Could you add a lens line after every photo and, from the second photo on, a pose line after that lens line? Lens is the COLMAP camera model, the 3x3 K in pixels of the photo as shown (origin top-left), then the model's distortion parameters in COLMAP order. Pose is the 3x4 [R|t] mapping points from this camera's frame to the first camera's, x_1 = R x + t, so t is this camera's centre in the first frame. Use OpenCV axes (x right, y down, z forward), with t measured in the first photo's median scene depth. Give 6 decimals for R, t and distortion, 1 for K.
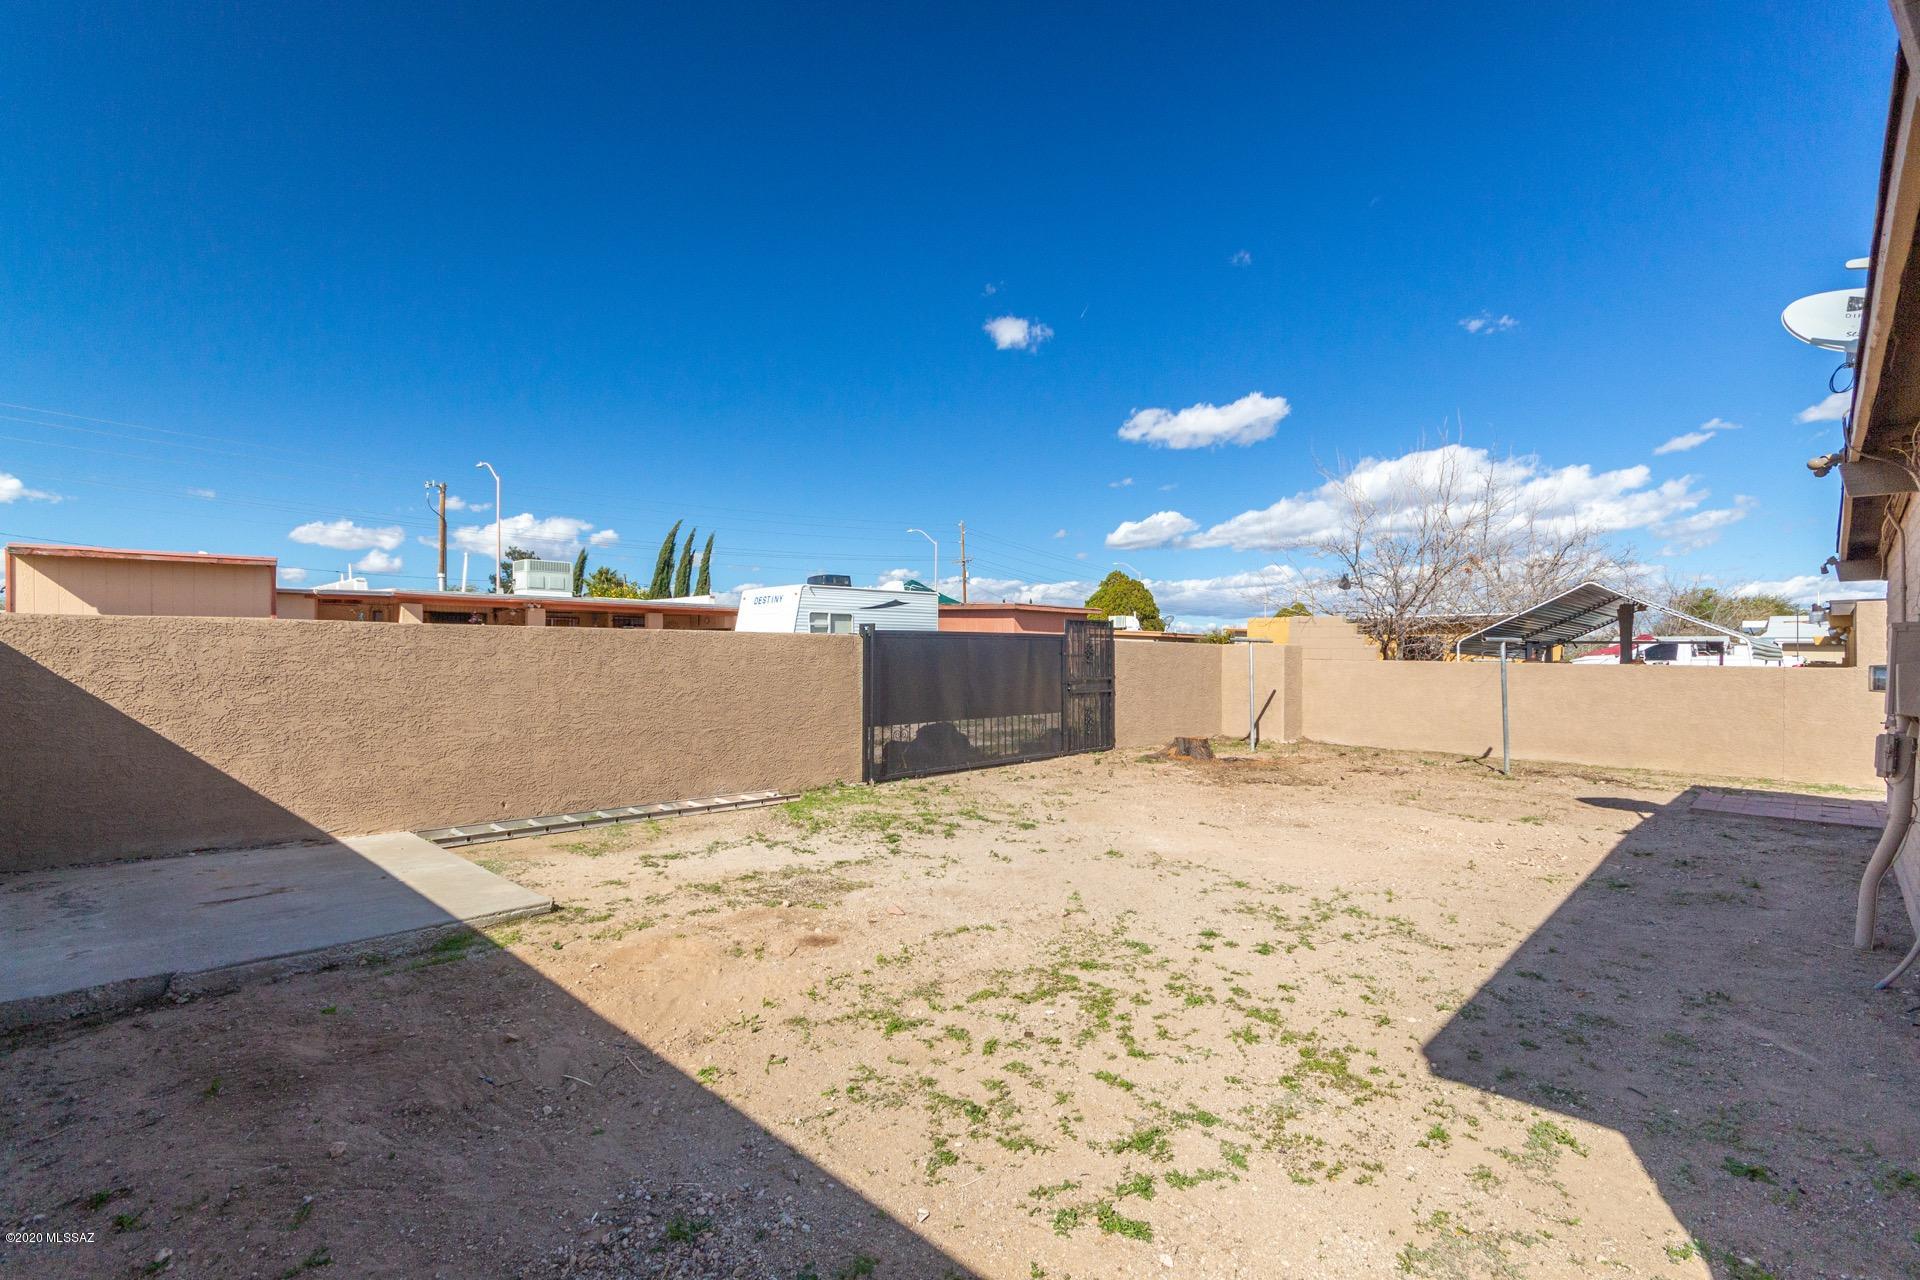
lens RADIAL K [[884.4, 0, 966.2], [0, 884.4, 645.5], [0, 0, 1]] dist [0.001771, 0.000144]
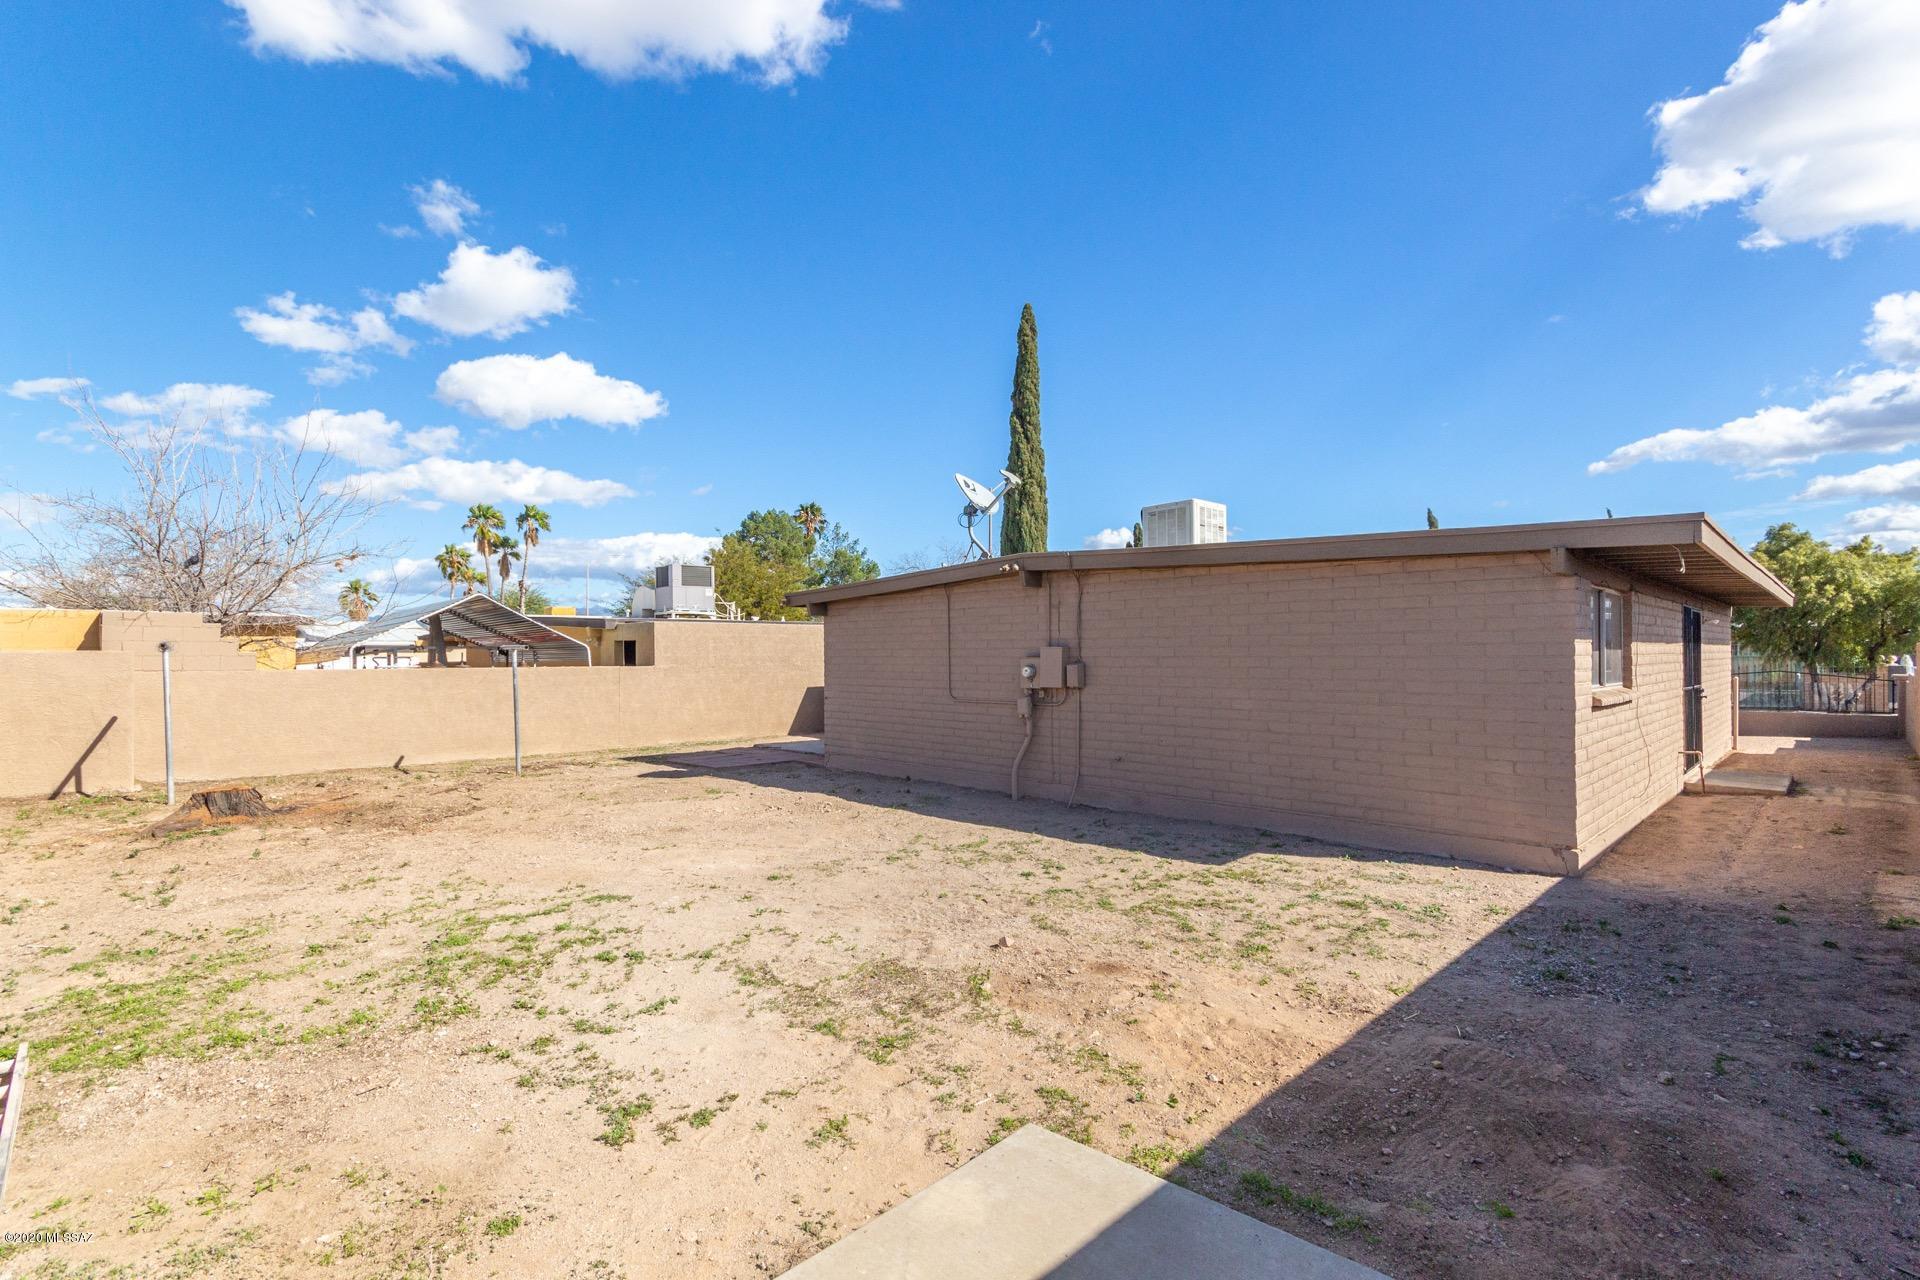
lens RADIAL K [[884.4, 0, 966.2], [0, 884.4, 648.6], [0, 0, 1]] dist [0.001771, 0.000144]
pose [[0.020428, -0.002684, 0.999788, -1.442237], [-0.002400, 0.999993, 0.002734, -0.027820], [-0.999788, -0.002455, 0.020421, 1.431297]]
